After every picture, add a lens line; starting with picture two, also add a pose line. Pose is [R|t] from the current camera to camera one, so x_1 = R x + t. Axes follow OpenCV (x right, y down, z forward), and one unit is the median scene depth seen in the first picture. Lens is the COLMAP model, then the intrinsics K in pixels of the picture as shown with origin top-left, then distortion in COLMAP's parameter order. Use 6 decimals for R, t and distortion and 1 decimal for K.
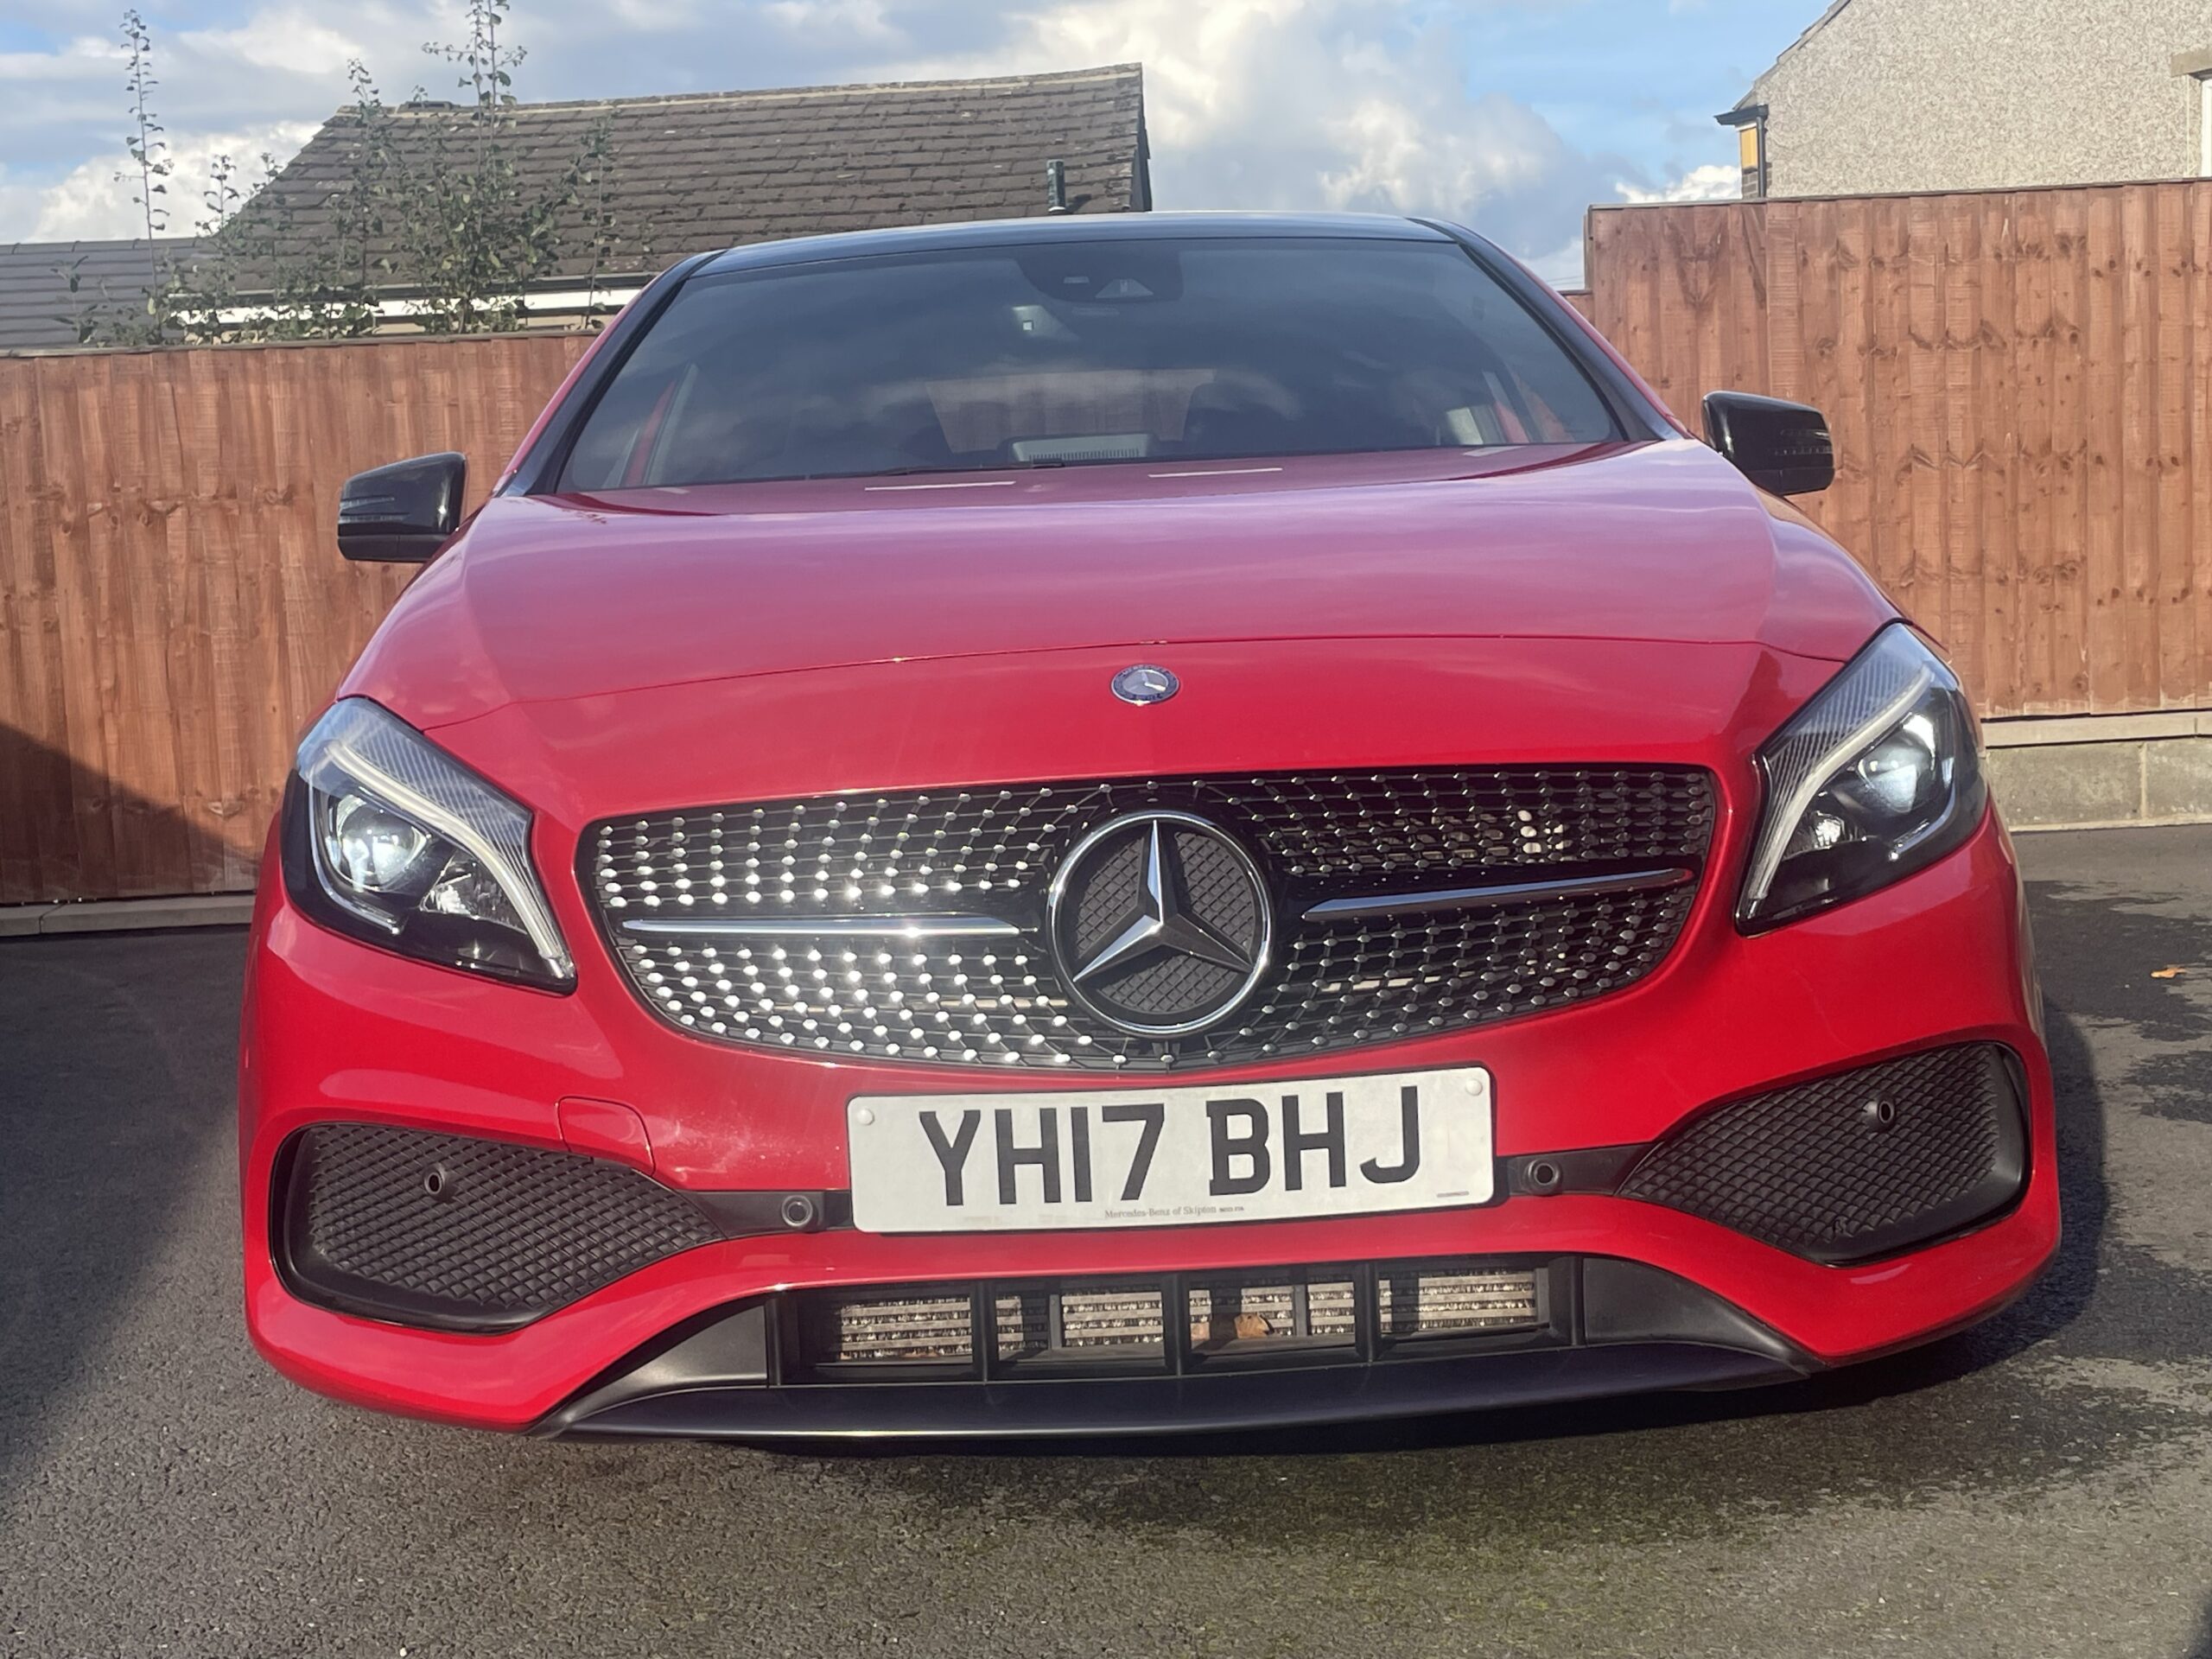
lens RADIAL K [[2919.2, 0, 1095.1], [0, 2919.2, 847.8], [0, 0, 1]] dist [0.052878, 0.000000]
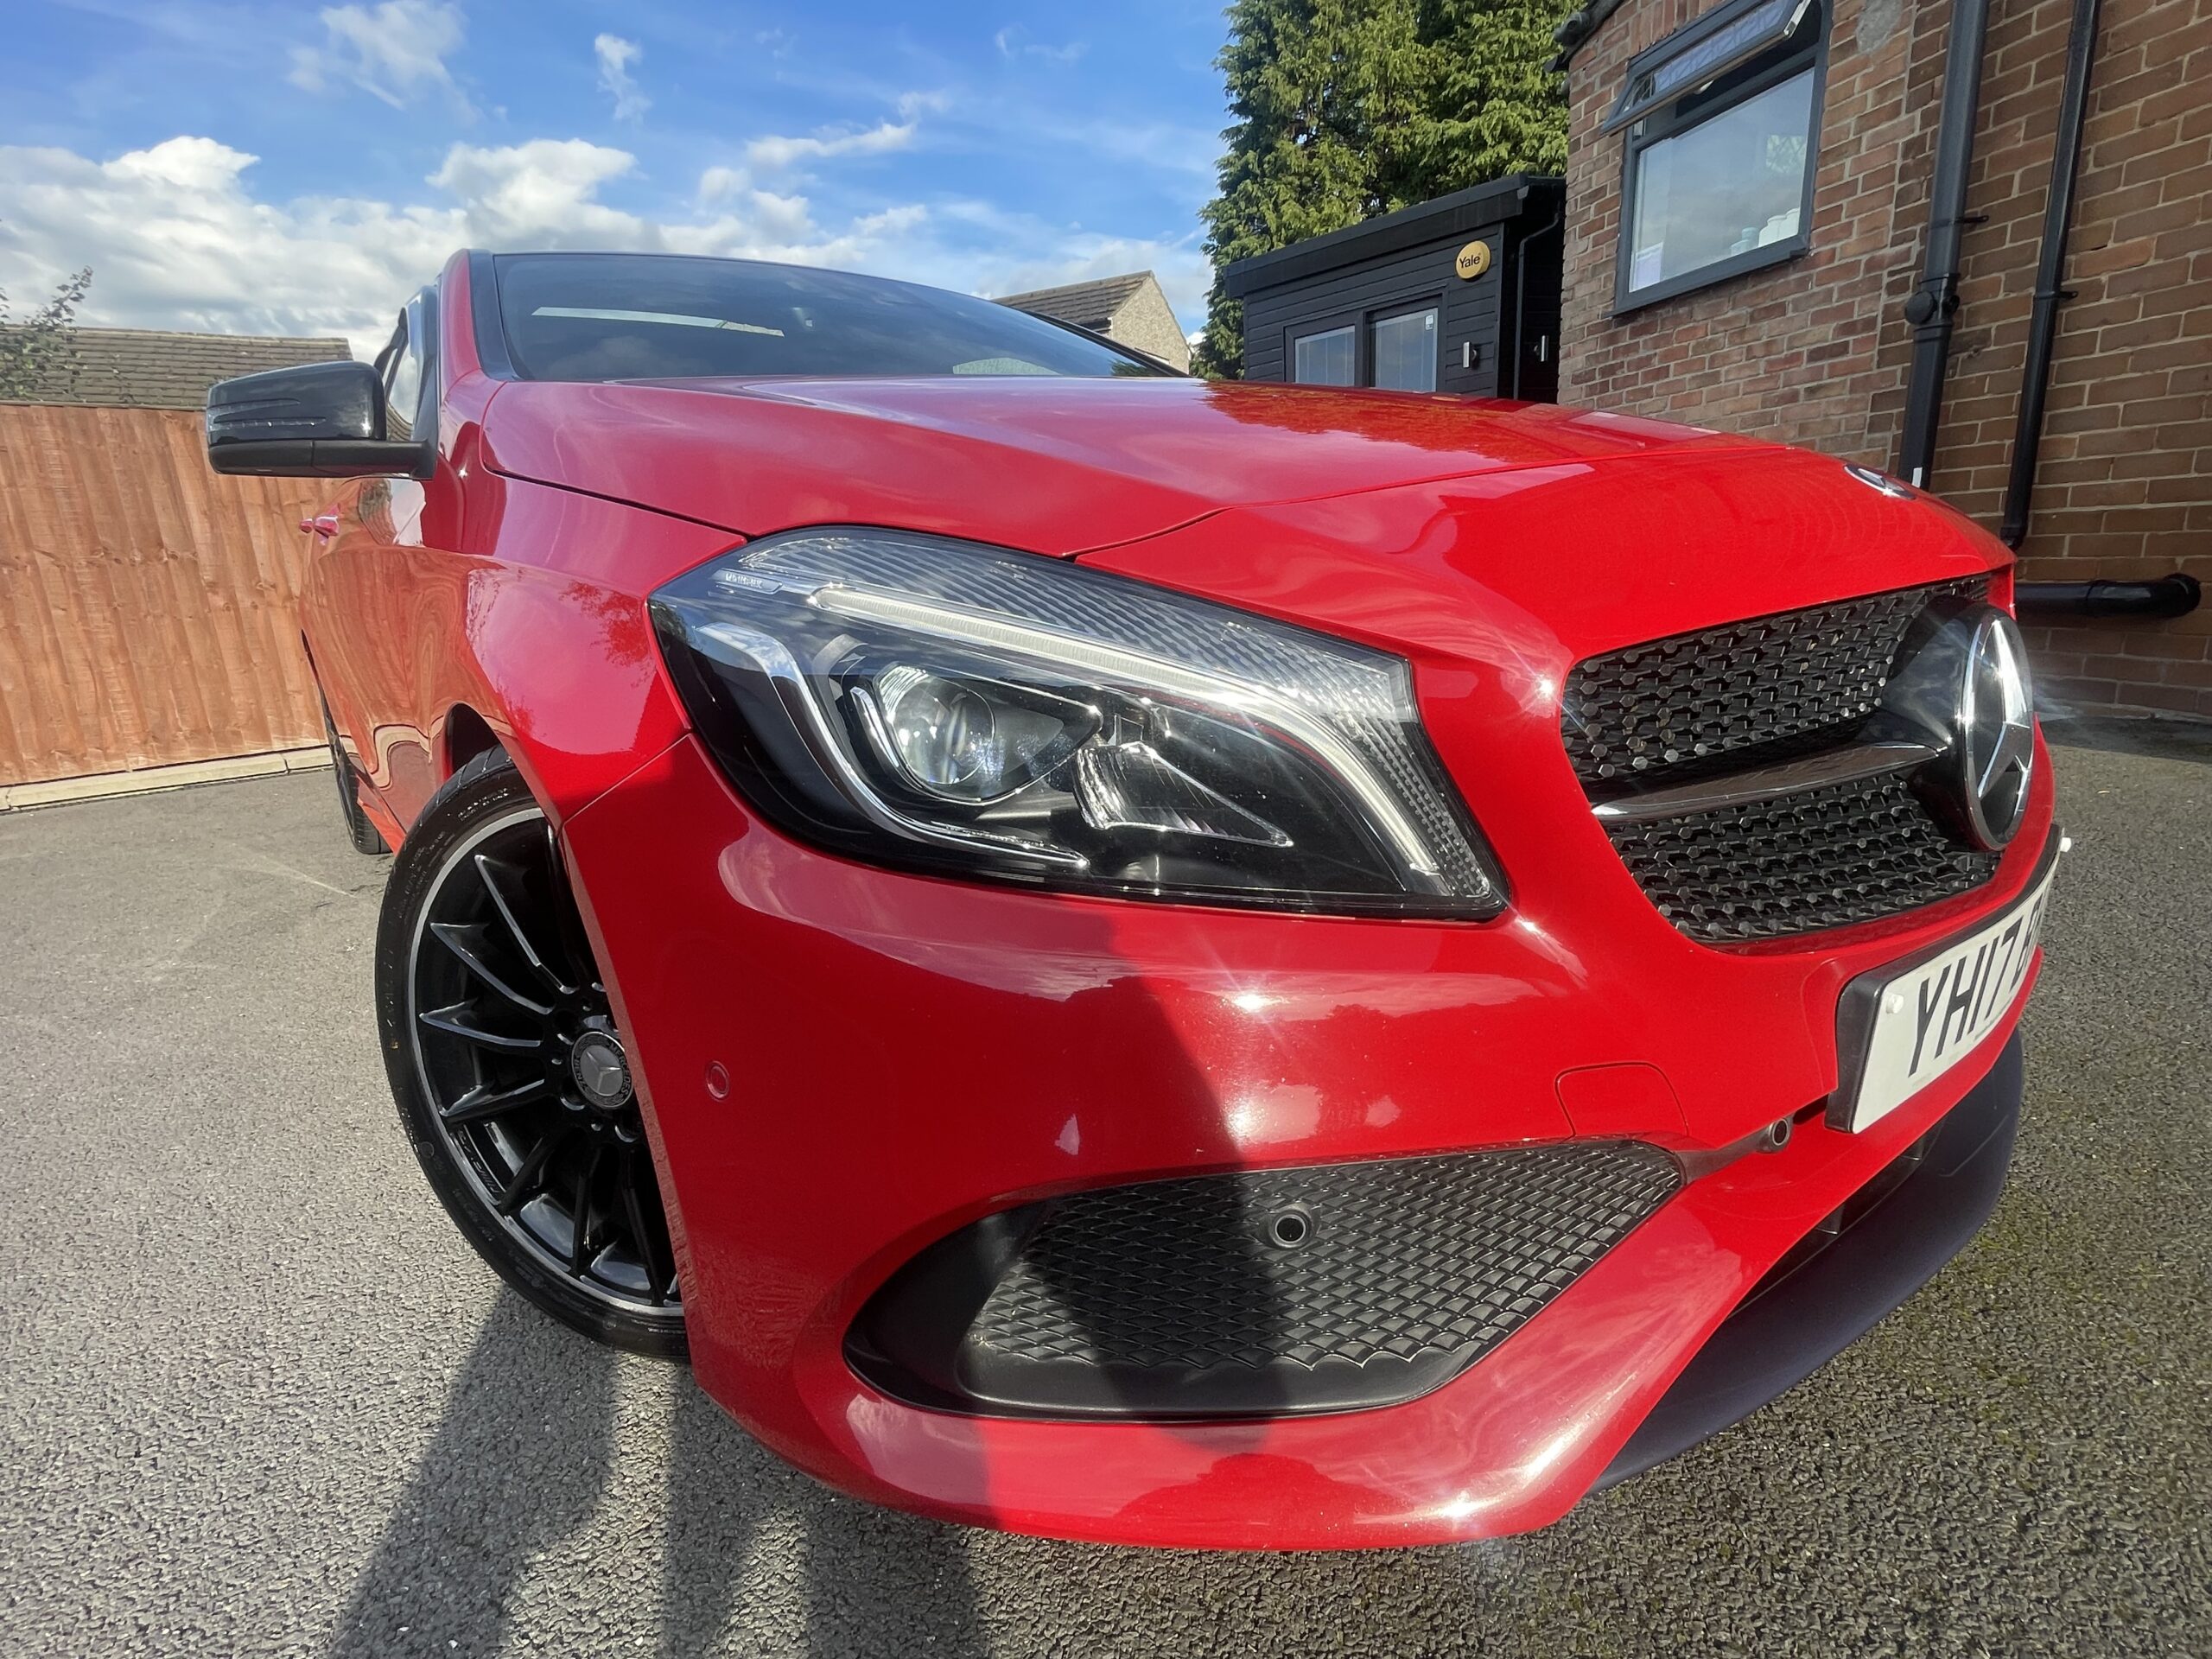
lens RADIAL K [[1042.9, 0, 1105.4], [0, 1042.9, 822.1], [0, 0, 1]] dist [-0.001285, -0.000681]
pose [[0.793740, -0.142192, 0.591404, -0.044686], [0.071521, 0.987365, 0.141403, -0.001623], [-0.604038, -0.069939, 0.793881, 0.096947]]
